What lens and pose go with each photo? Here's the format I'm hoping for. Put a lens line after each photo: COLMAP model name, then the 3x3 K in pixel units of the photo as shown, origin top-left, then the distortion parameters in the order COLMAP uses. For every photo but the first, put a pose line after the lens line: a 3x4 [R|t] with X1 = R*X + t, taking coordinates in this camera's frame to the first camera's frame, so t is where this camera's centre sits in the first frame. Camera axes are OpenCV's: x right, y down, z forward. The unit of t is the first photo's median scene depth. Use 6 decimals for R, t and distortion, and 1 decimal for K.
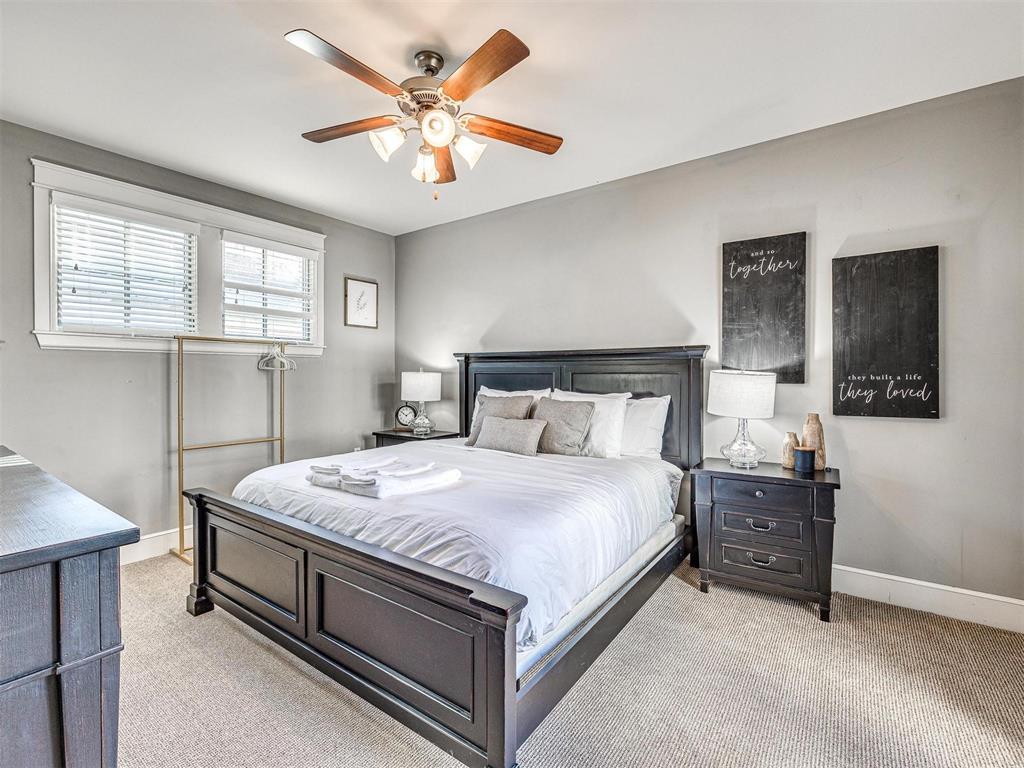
lens RADIAL K [[477.9, 0, 513.0], [0, 477.9, 367.0], [0, 0, 1]] dist [0.001211, -0.000083]
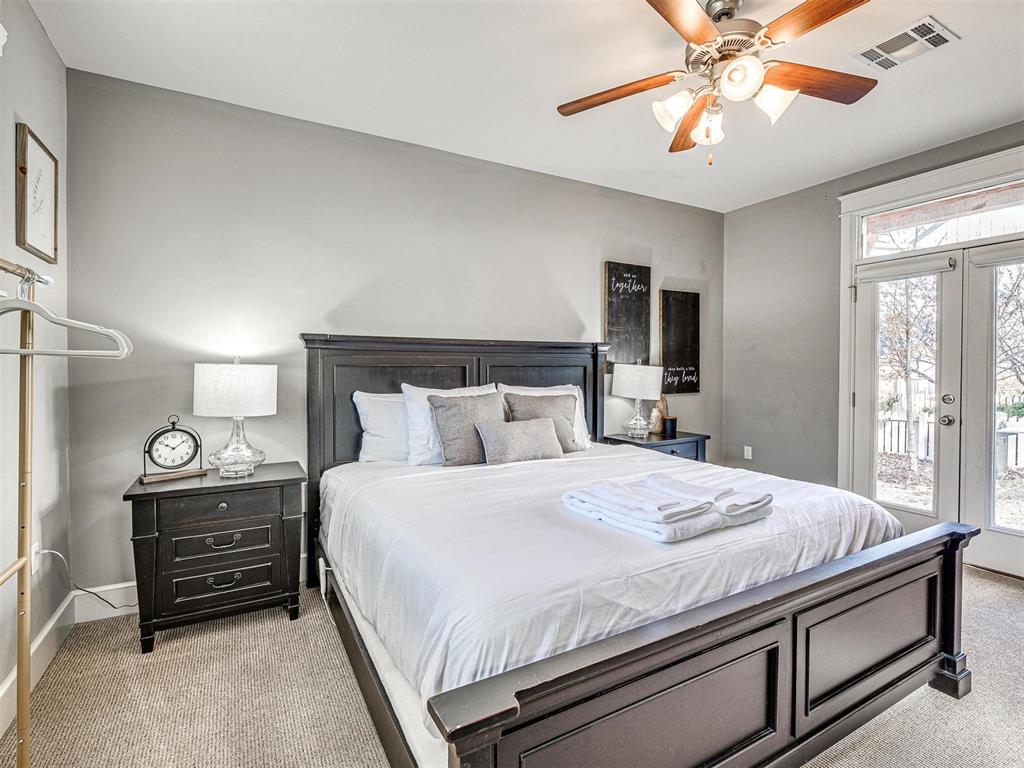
lens RADIAL K [[477.9, 0, 513.0], [0, 477.9, 367.0], [0, 0, 1]] dist [0.001211, -0.000083]
pose [[0.440531, 0.007203, 0.897708, -0.811308], [-0.004007, 0.999974, -0.006057, 0.024340], [-0.897728, -0.000929, 0.440548, 0.708426]]
